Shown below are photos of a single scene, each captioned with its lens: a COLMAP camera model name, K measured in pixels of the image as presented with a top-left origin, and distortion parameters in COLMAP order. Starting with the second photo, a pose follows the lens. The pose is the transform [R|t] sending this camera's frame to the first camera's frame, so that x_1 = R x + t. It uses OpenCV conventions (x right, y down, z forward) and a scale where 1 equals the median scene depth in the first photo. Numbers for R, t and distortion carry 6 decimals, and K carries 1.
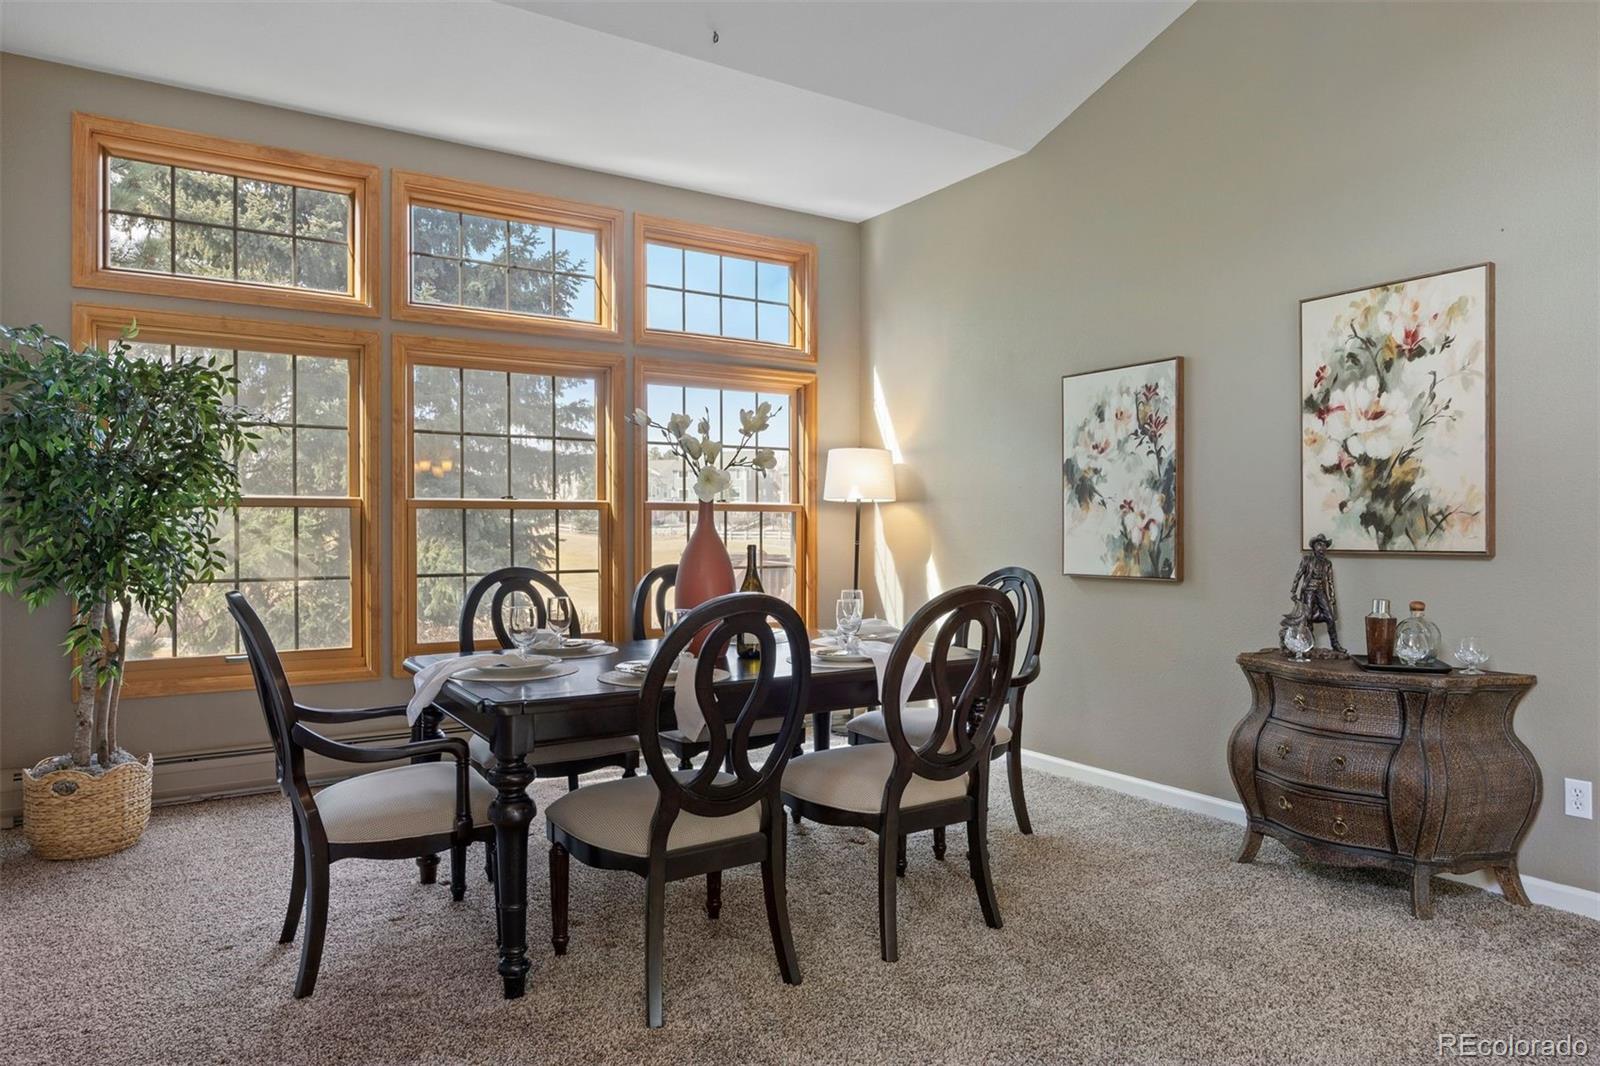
lens RADIAL K [[1000.6, 0, 800.0], [0, 1000.6, 533.0], [0, 0, 1]] dist [-0.001284, -0.001928]
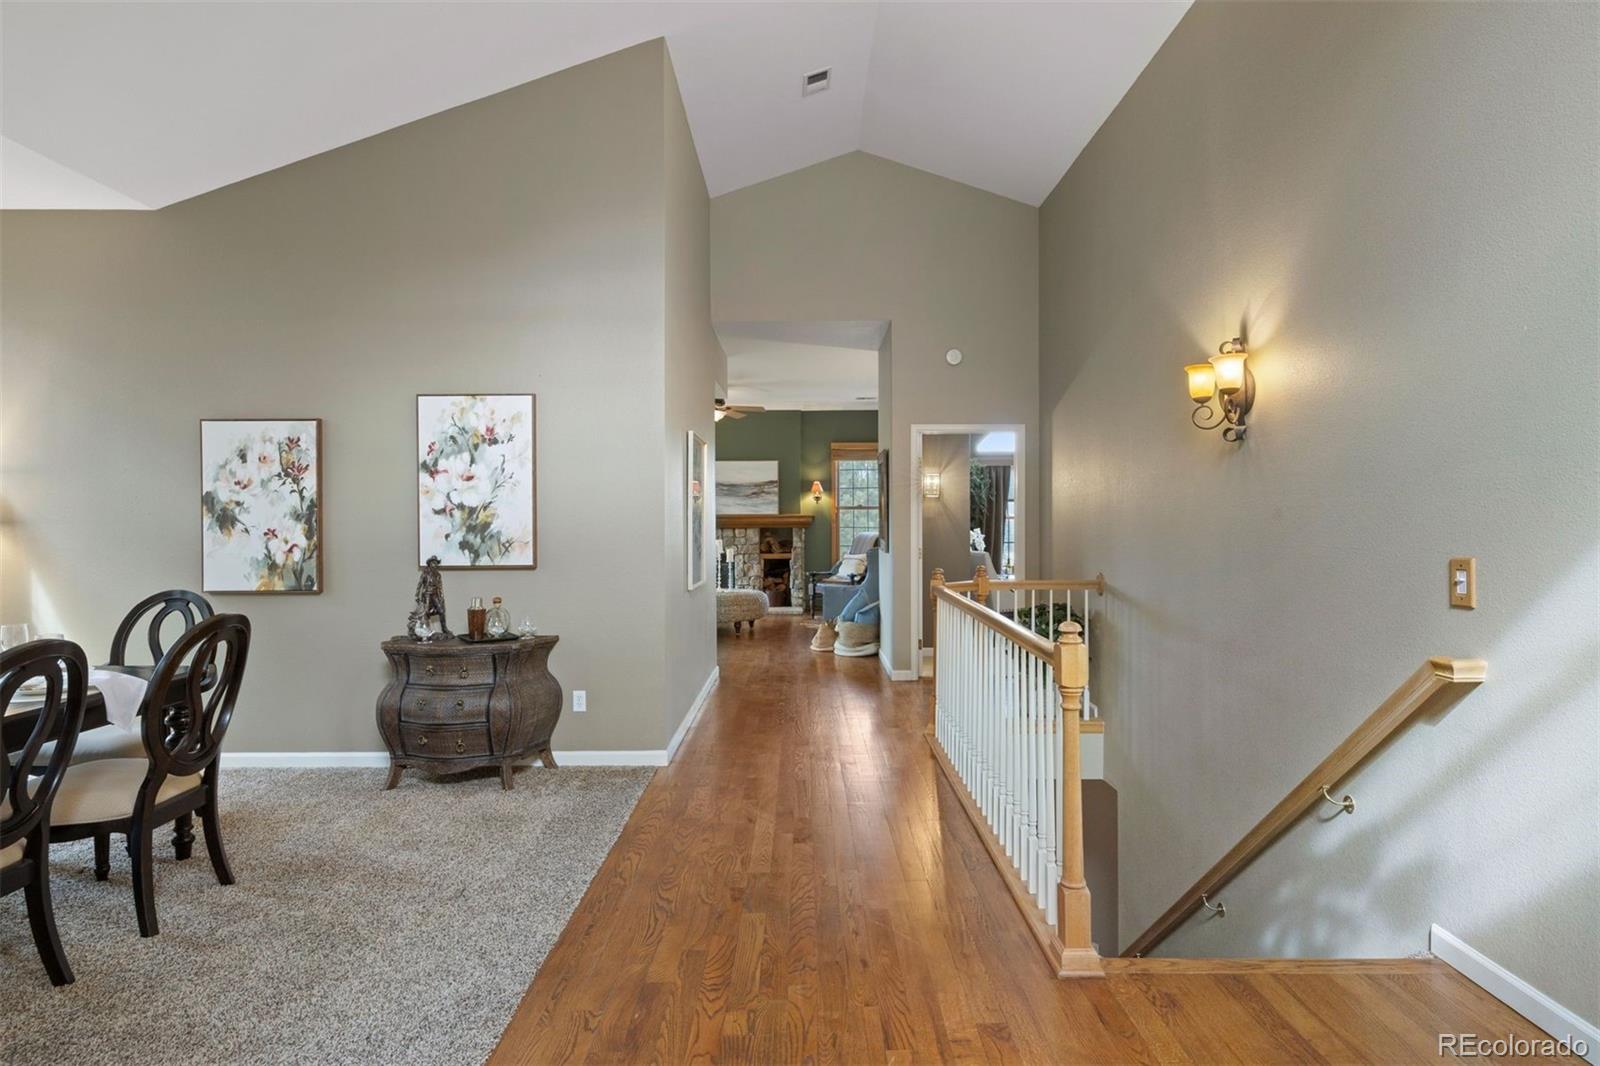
lens RADIAL K [[1000.6, 0, 800.0], [0, 1000.6, 533.0], [0, 0, 1]] dist [-0.001284, -0.001928]
pose [[0.534476, -0.022491, 0.844885, -0.444904], [0.004361, 0.999706, 0.023854, -0.066335], [-0.845173, -0.009065, 0.534417, -0.250880]]
